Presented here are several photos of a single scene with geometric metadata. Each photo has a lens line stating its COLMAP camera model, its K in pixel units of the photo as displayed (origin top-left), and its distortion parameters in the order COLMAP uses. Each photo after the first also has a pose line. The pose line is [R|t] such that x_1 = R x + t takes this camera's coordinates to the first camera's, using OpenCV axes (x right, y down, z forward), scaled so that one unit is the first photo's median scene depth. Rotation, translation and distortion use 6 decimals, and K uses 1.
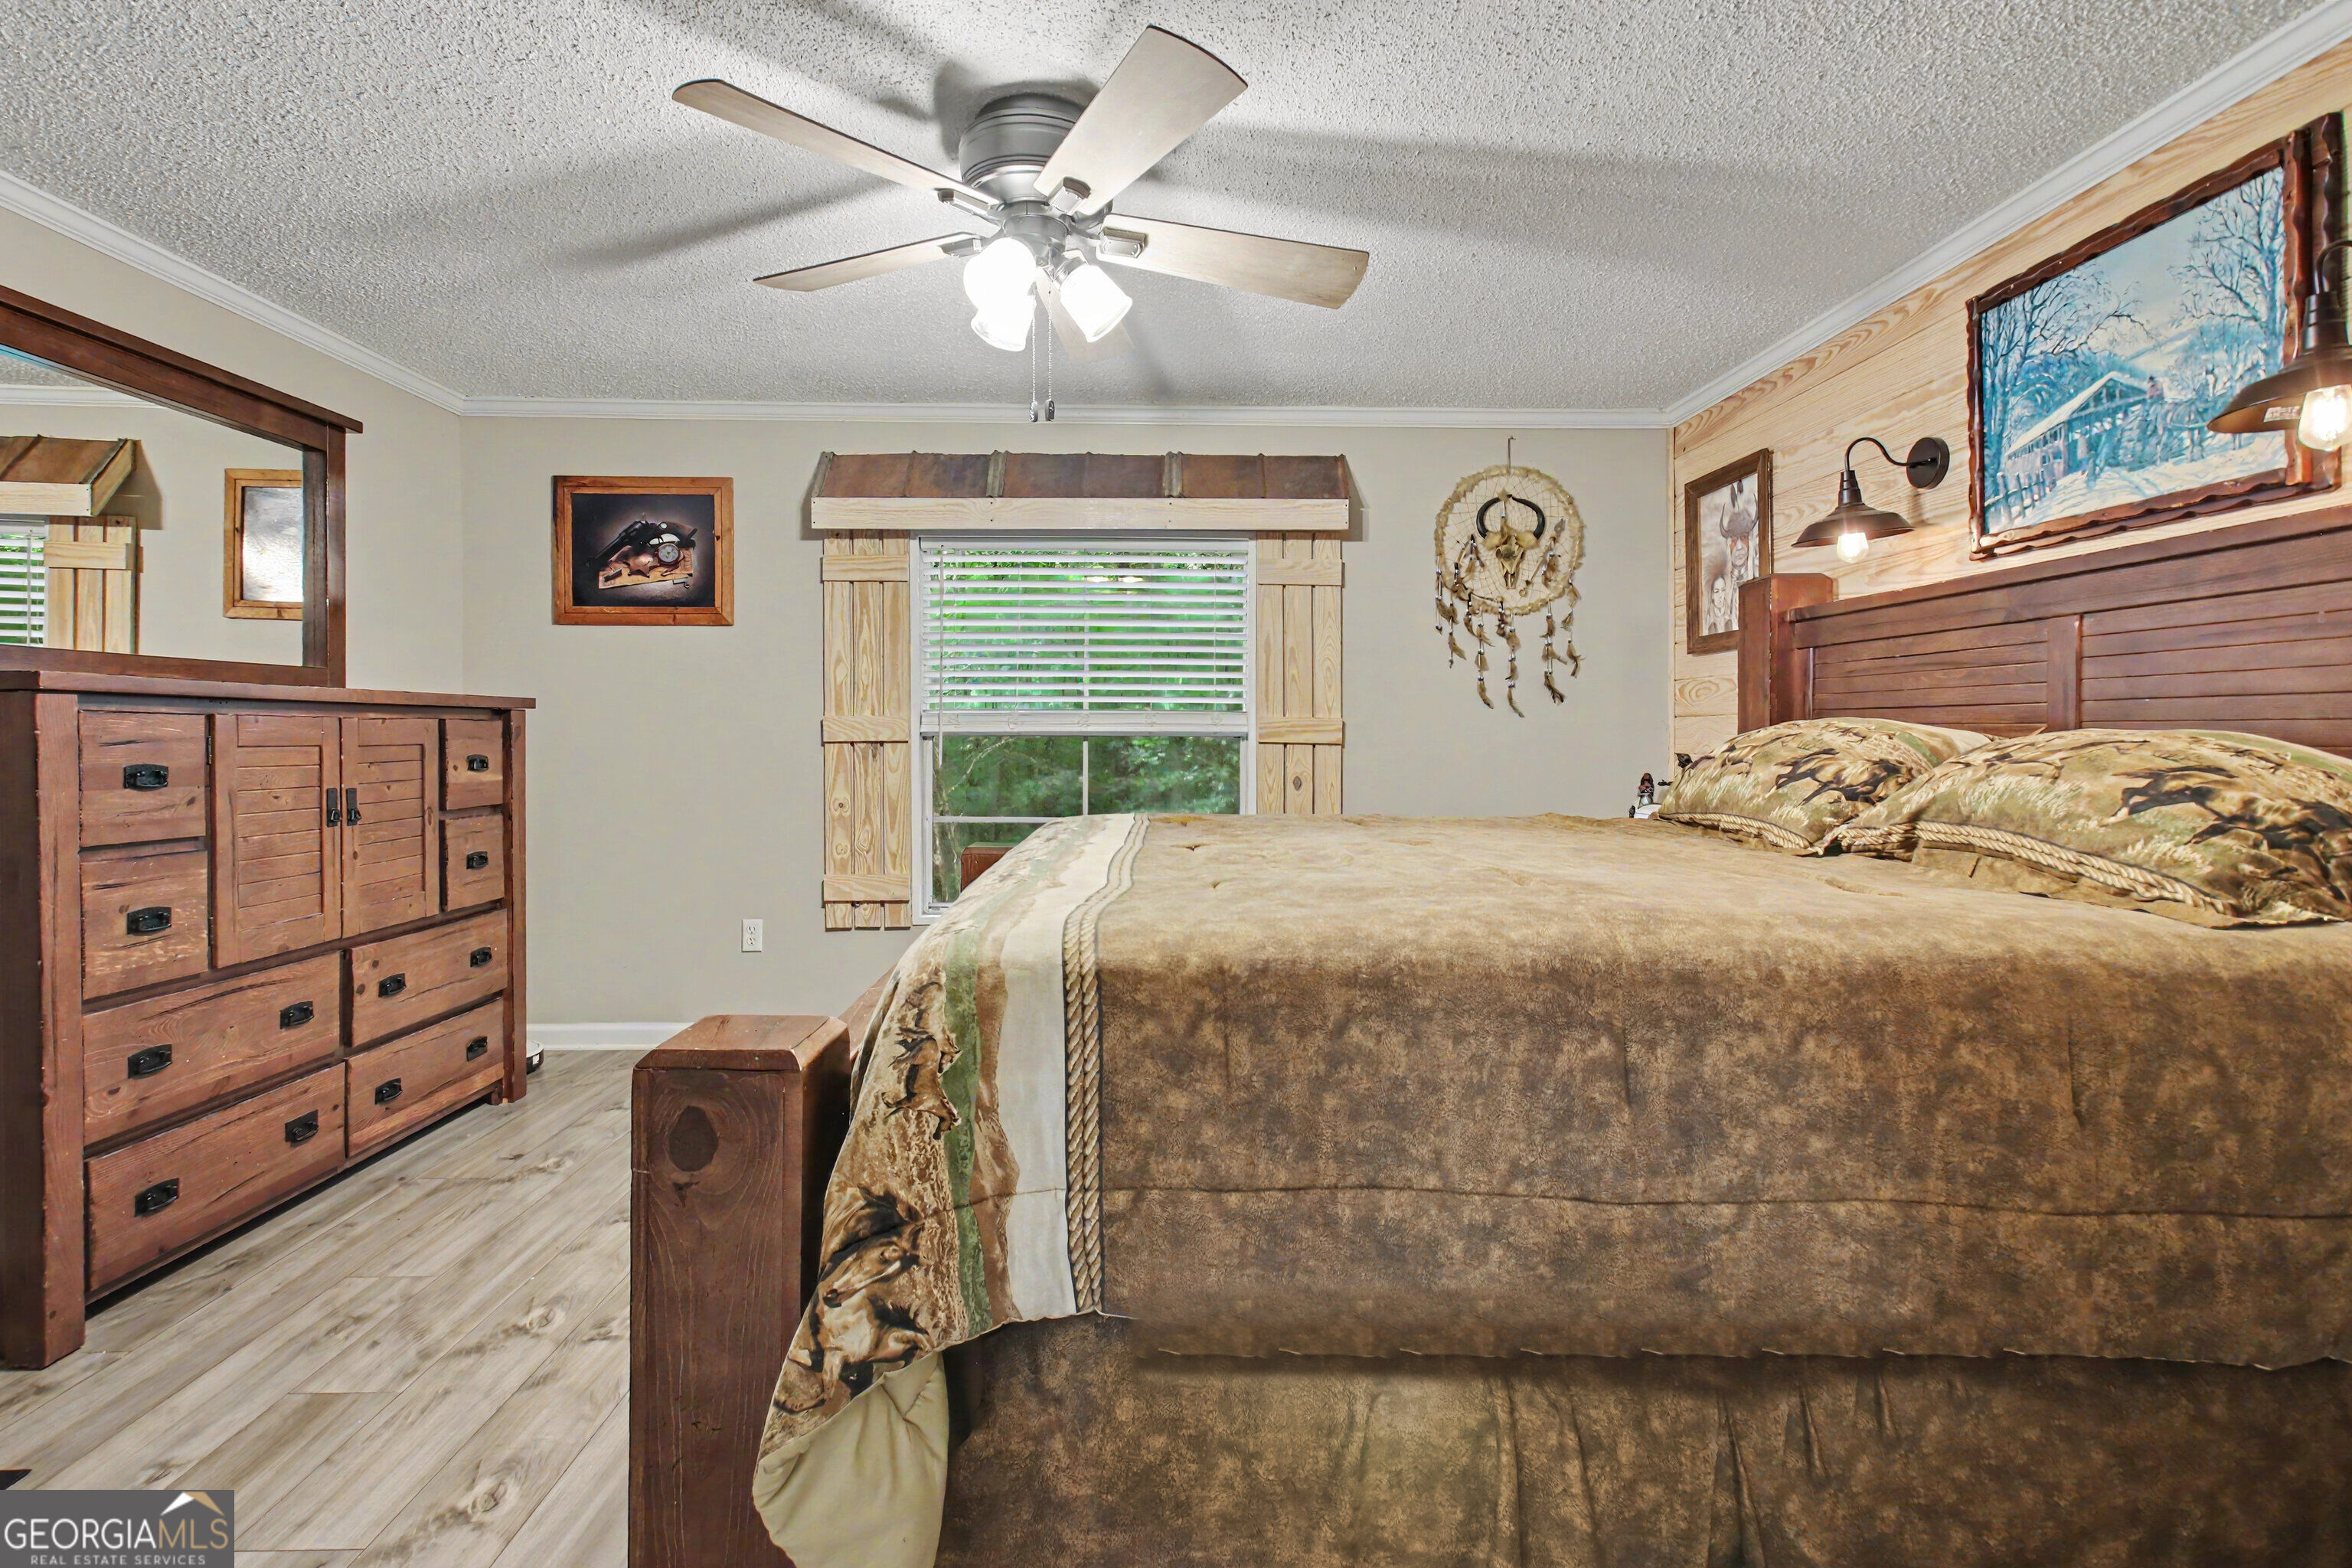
lens RADIAL K [[1117.2, 0, 1164.7], [0, 1117.2, 745.6], [0, 0, 1]] dist [-0.001546, 0.000837]
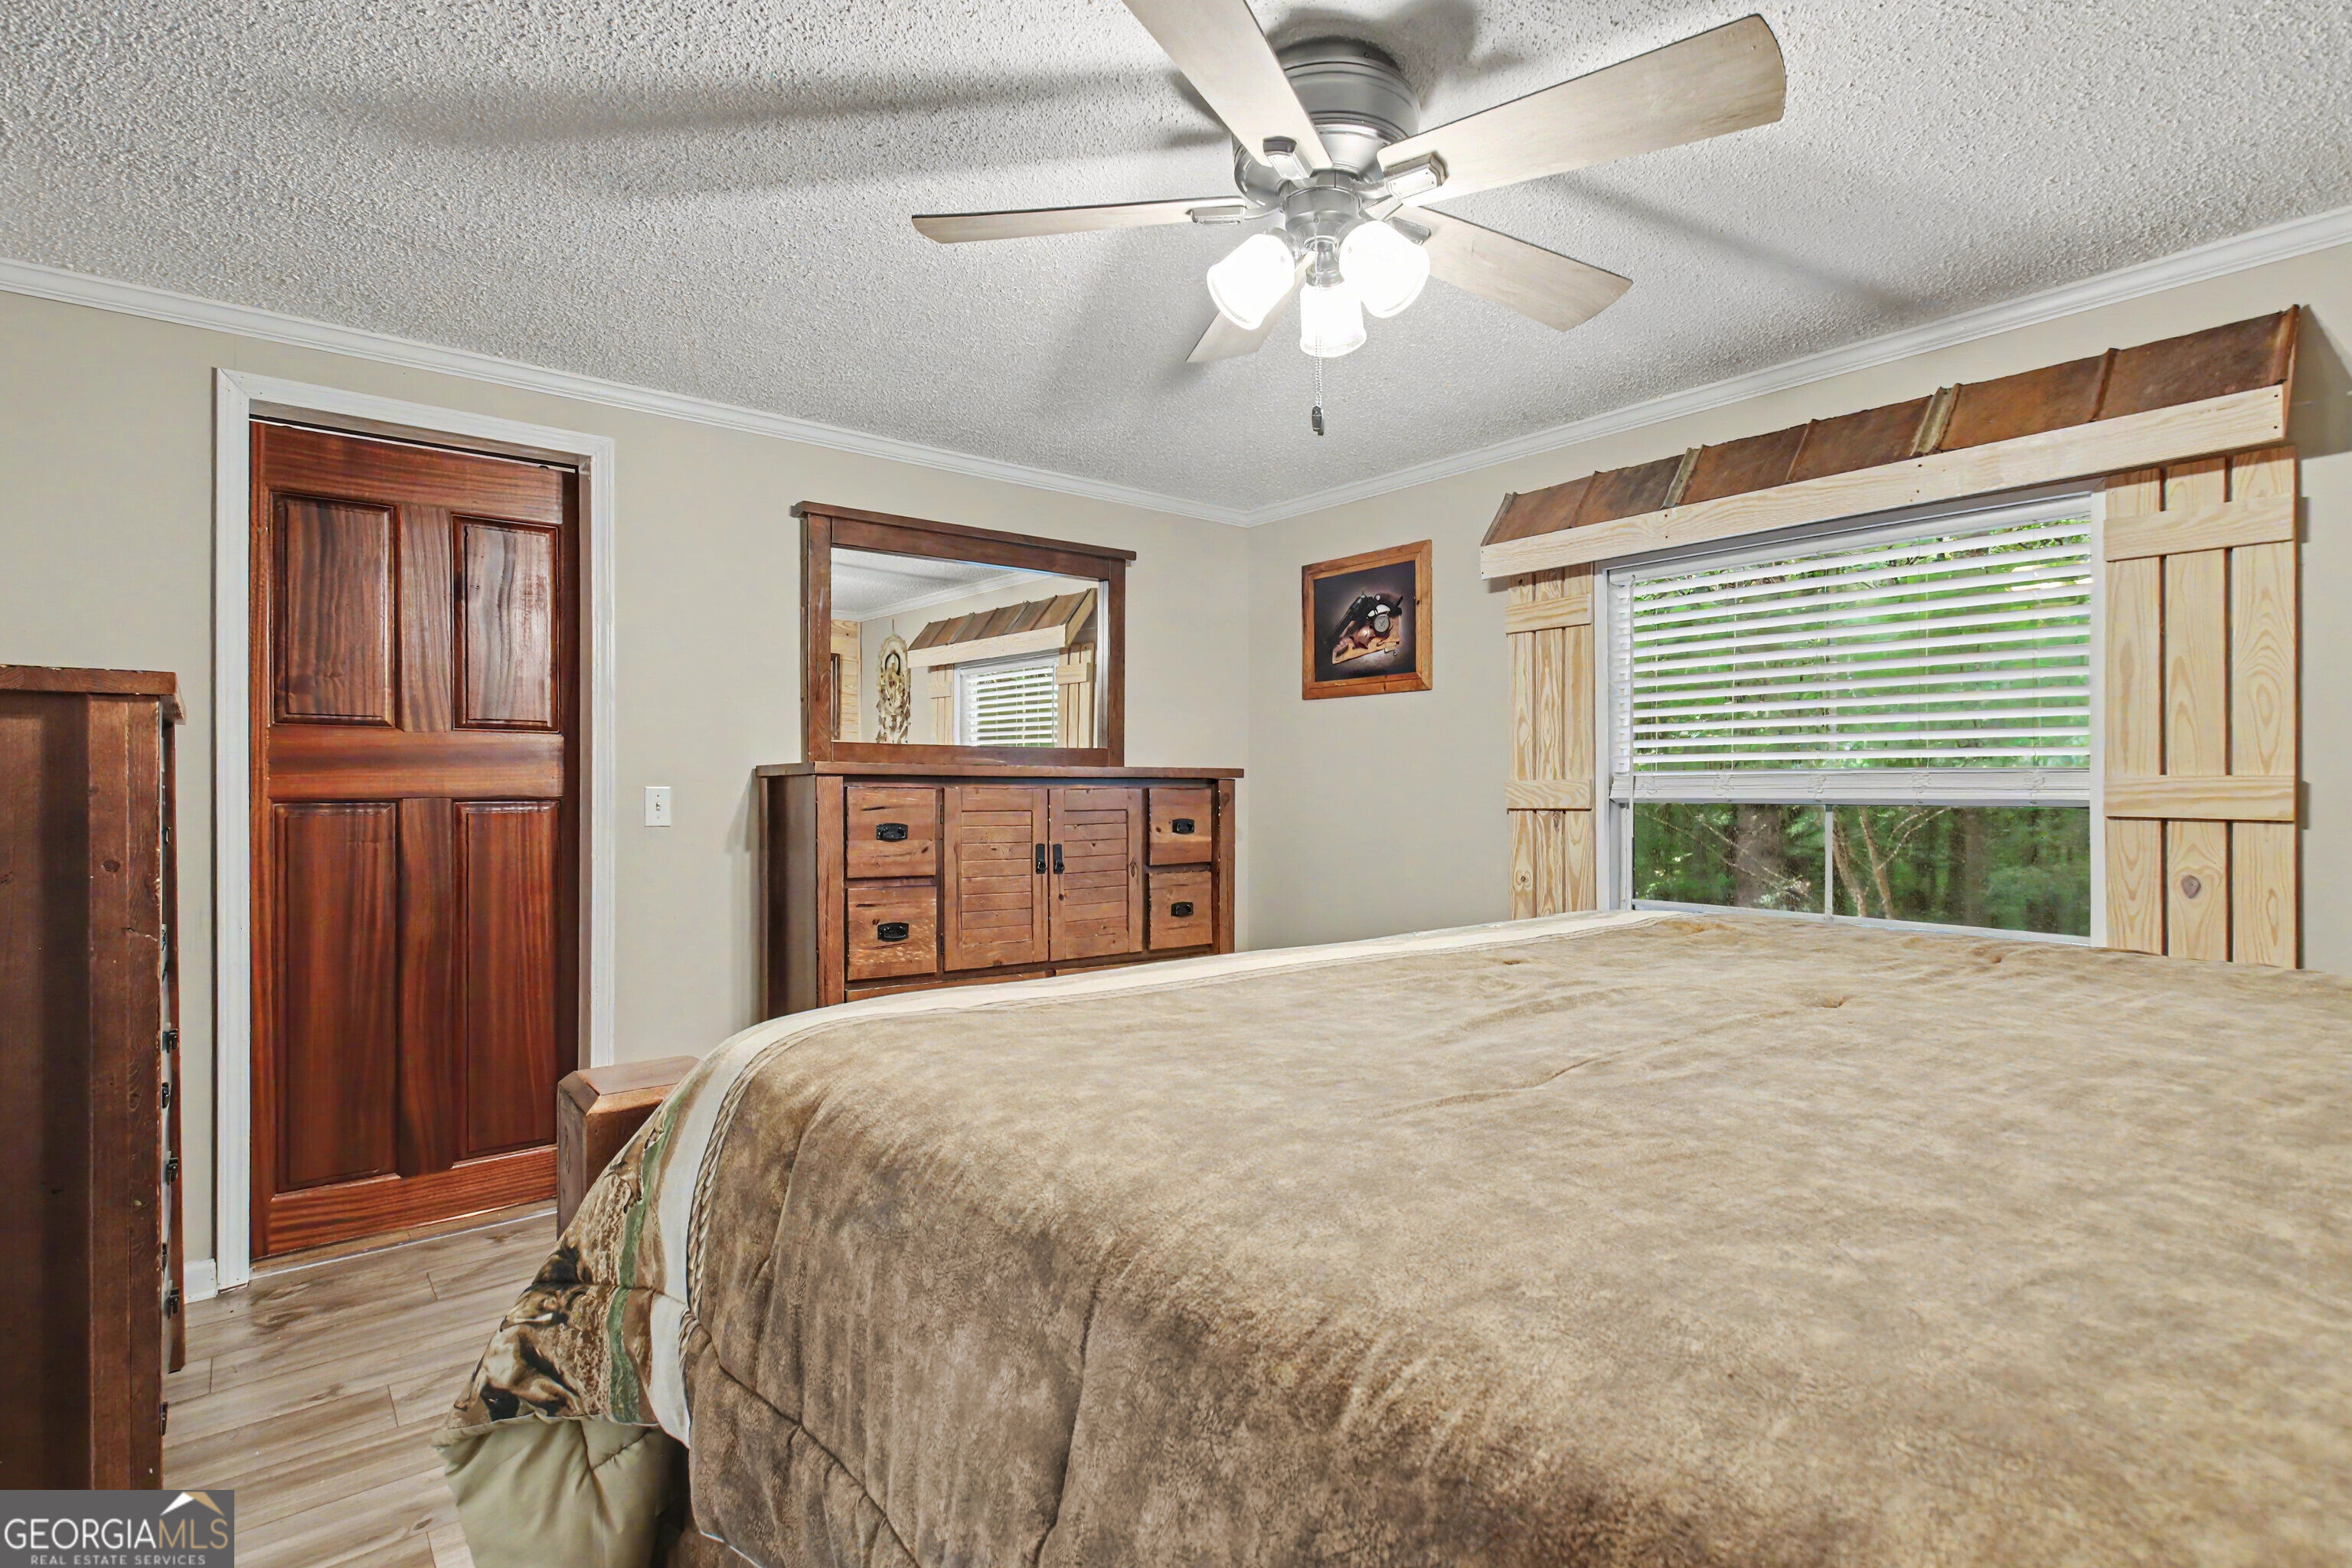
lens RADIAL K [[1148.6, 0, 1208.3], [0, 1148.6, 777.8], [0, 0, 1]] dist [-0.002538, 0.000756]
pose [[0.614417, -0.011712, -0.788895, 0.332276], [-0.007946, 0.999747, -0.021031, -0.008913], [0.788941, 0.019190, 0.614169, 0.269154]]
